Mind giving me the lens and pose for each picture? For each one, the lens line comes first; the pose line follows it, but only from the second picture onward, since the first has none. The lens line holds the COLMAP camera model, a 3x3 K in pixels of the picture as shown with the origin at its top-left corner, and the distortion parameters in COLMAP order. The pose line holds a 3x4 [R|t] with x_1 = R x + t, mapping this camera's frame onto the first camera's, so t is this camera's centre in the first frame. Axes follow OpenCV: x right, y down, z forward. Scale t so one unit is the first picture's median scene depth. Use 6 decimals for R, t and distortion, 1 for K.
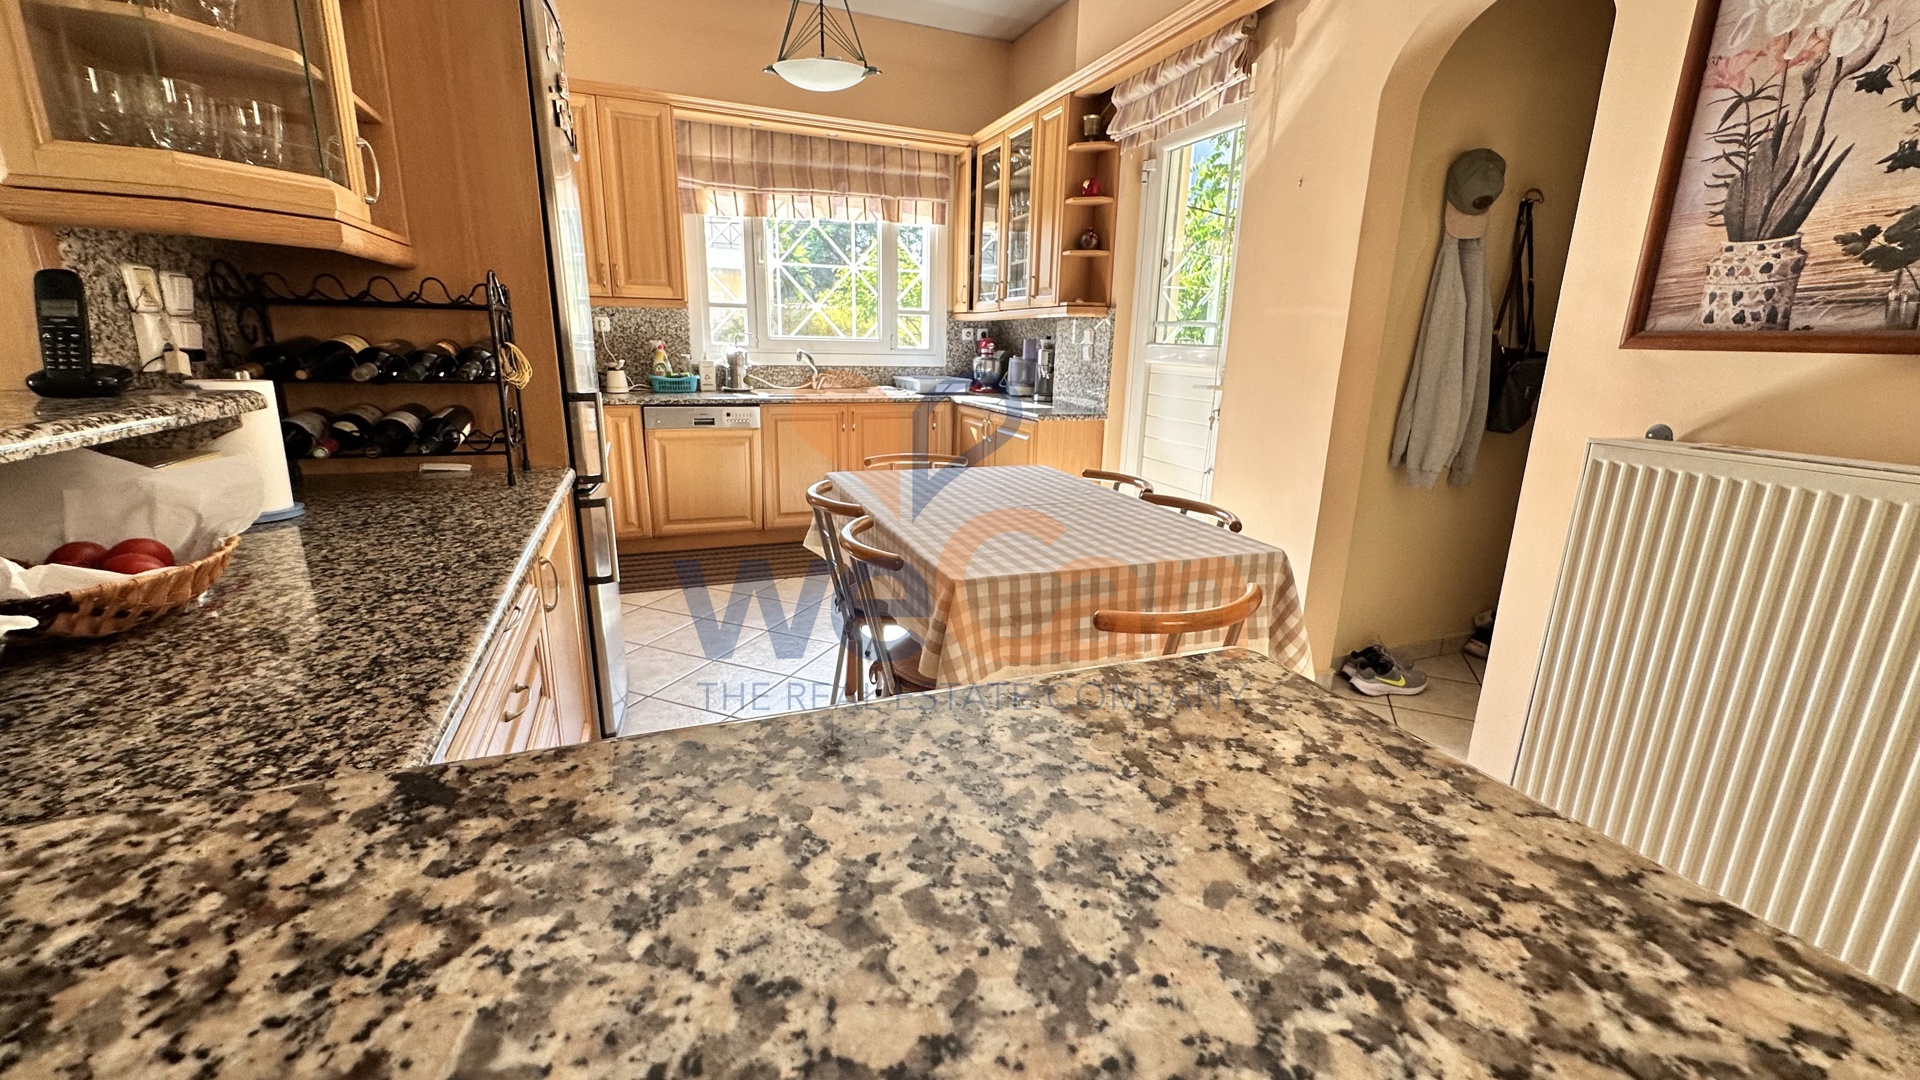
lens RADIAL K [[768.0, 0, 963.6], [0, 768.0, 540.2], [0, 0, 1]] dist [-0.003164, 0.000939]
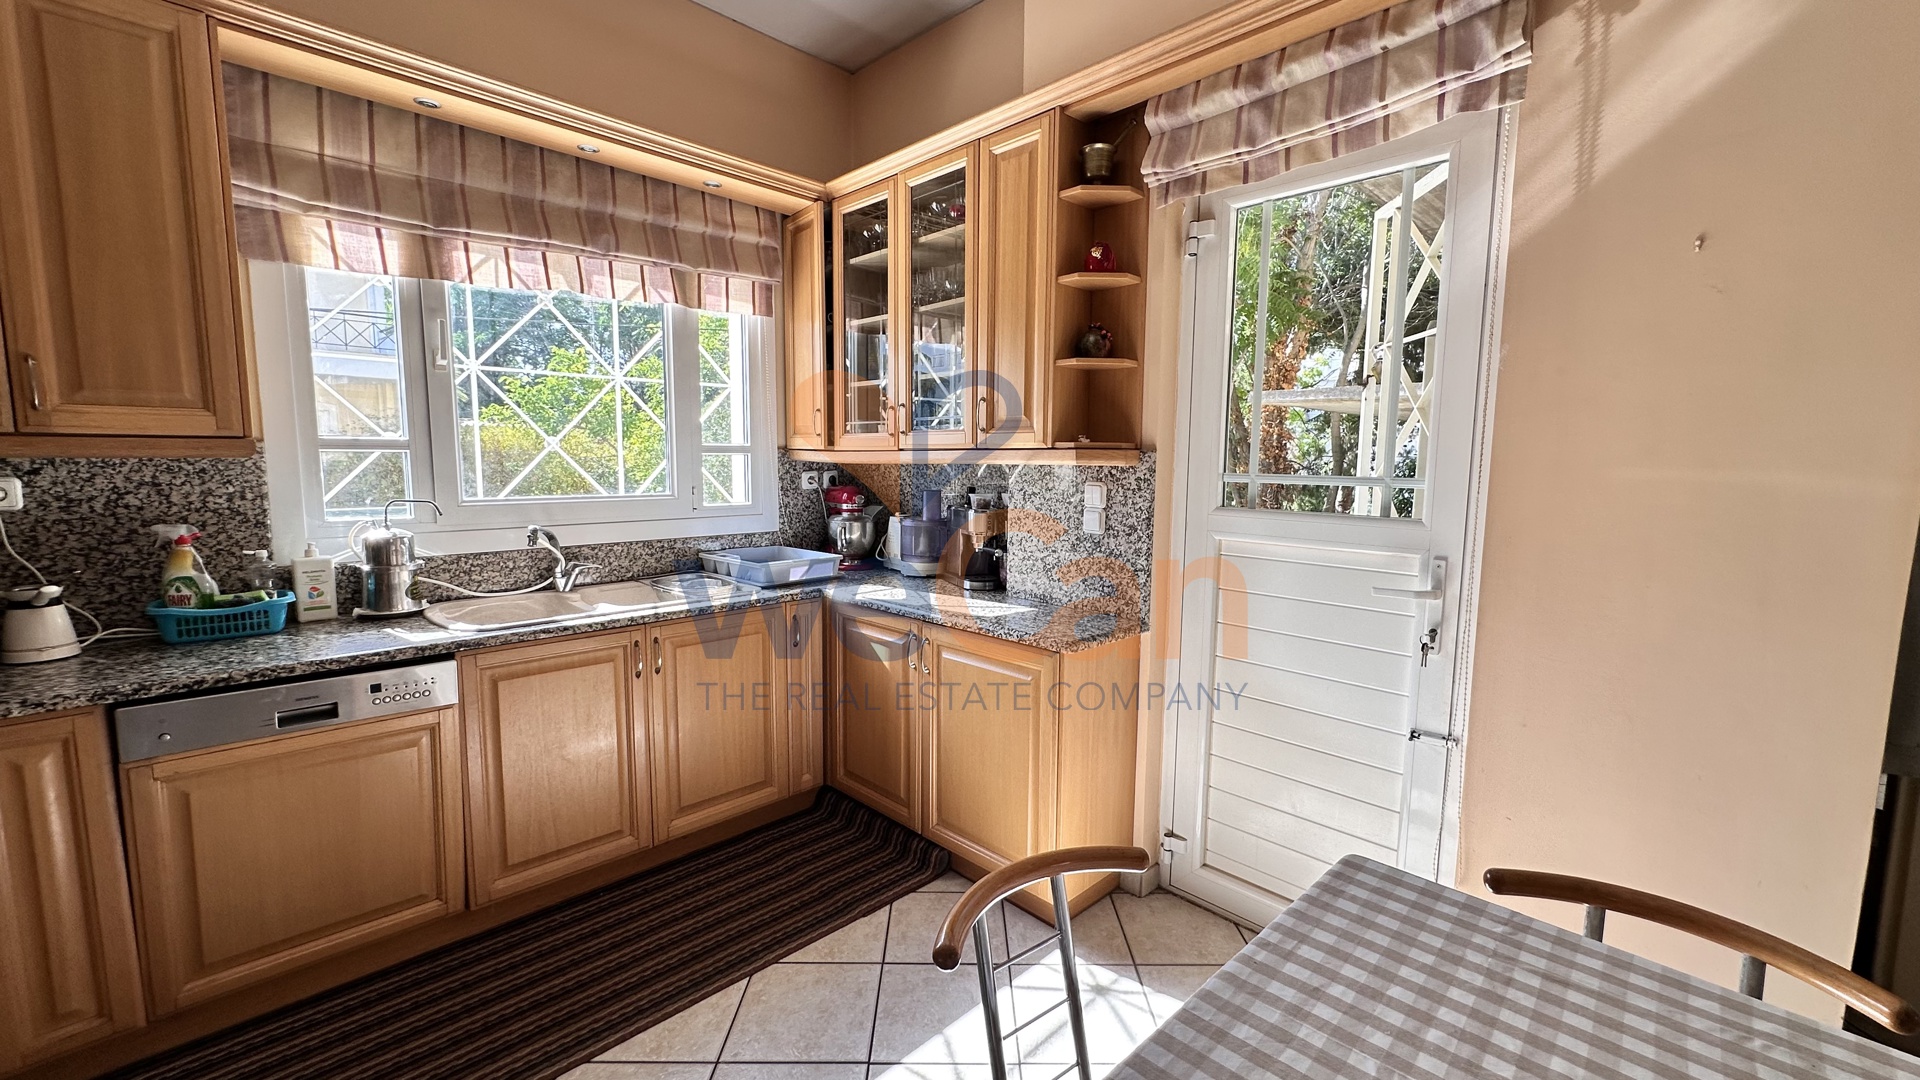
lens RADIAL K [[768.0, 0, 963.6], [0, 768.0, 540.2], [0, 0, 1]] dist [-0.003164, 0.000939]
pose [[0.923929, -0.056940, 0.378302, -0.145831], [0.109664, 0.986782, -0.119308, -0.149006], [-0.366508, 0.151718, 0.917961, 0.428032]]
